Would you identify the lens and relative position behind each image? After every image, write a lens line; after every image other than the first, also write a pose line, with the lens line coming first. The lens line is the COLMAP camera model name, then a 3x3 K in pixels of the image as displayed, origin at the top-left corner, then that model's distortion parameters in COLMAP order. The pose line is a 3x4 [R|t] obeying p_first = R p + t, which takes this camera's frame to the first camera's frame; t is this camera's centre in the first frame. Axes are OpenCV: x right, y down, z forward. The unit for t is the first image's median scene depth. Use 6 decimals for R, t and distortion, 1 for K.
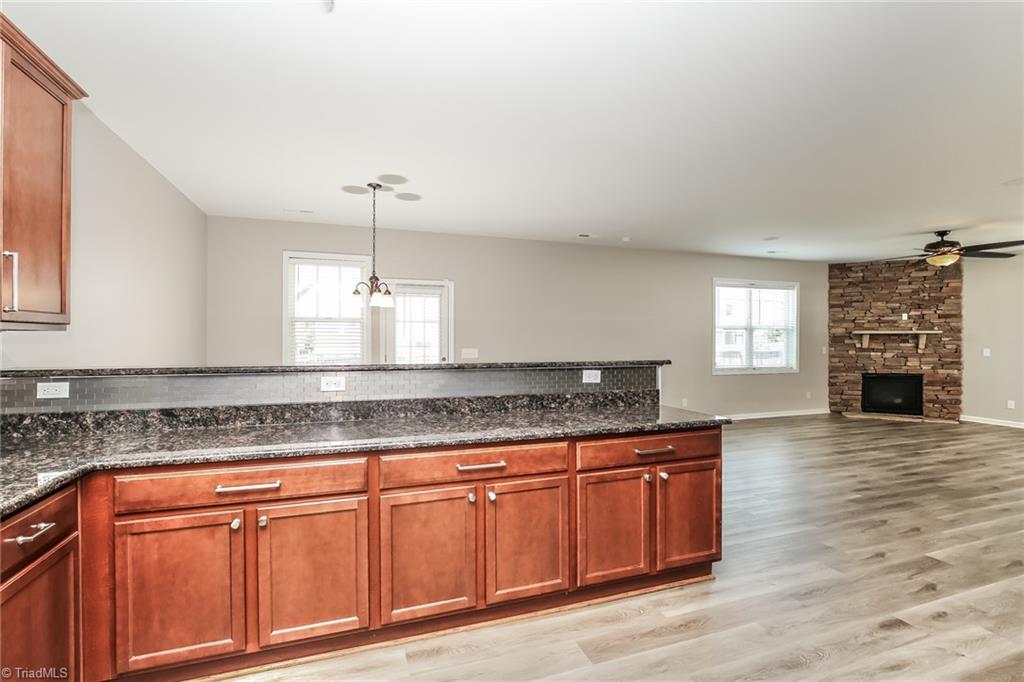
lens RADIAL K [[478.0, 0, 508.7], [0, 478.0, 342.0], [0, 0, 1]] dist [-0.015460, -0.000034]
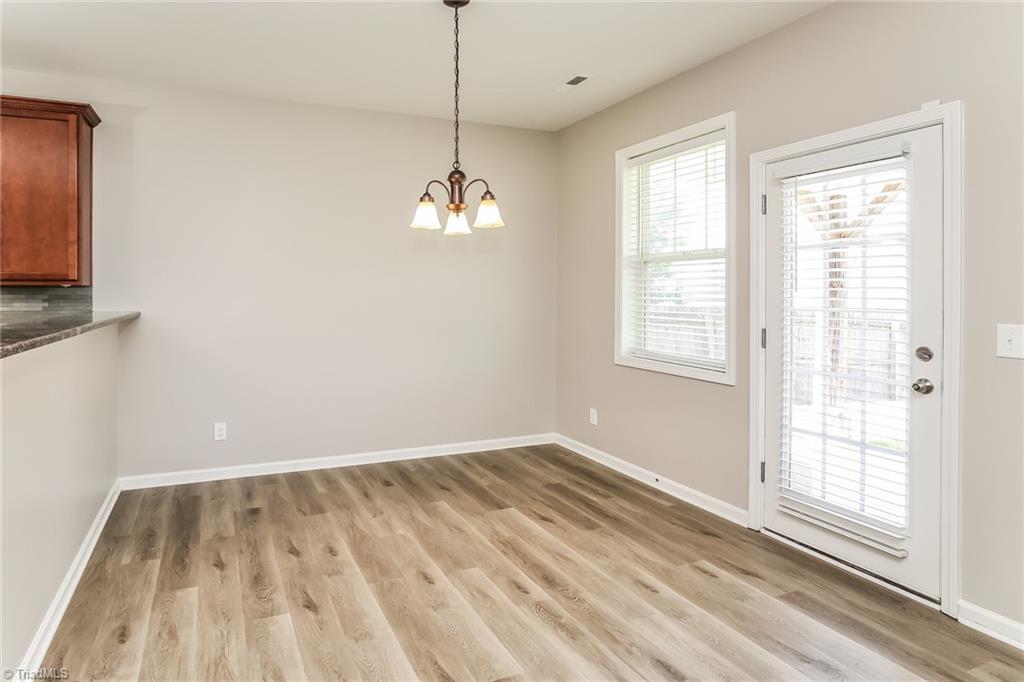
lens RADIAL K [[552.7, 0, 410.3], [0, 552.7, 294.3], [0, 0, 1]] dist [-0.015612, 0.000566]
pose [[0.009838, -0.000292, -0.999952, 0.618020], [-0.006832, 0.999977, -0.000359, -0.002789], [0.999928, 0.006835, 0.009836, 1.794953]]
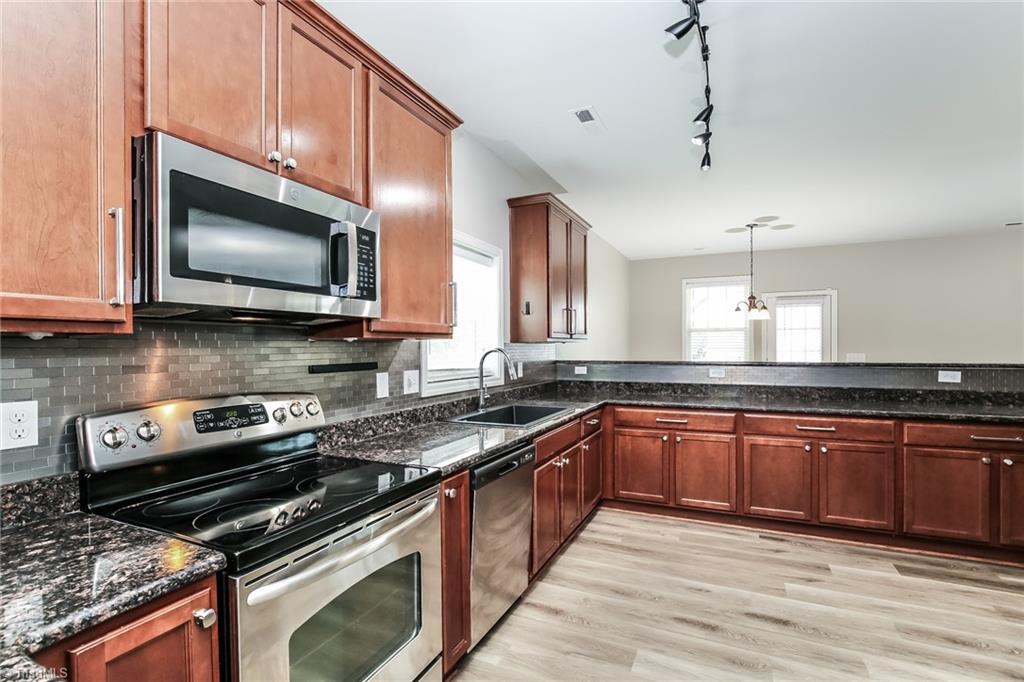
lens RADIAL K [[472.2, 0, 512.2], [0, 472.2, 349.6], [0, 0, 1]] dist [-0.012527, 0.000426]
pose [[0.712107, -0.000410, -0.702071, 0.280795], [0.002325, 0.999996, 0.001774, 0.005027], [0.702067, -0.002895, 0.712105, -0.677420]]
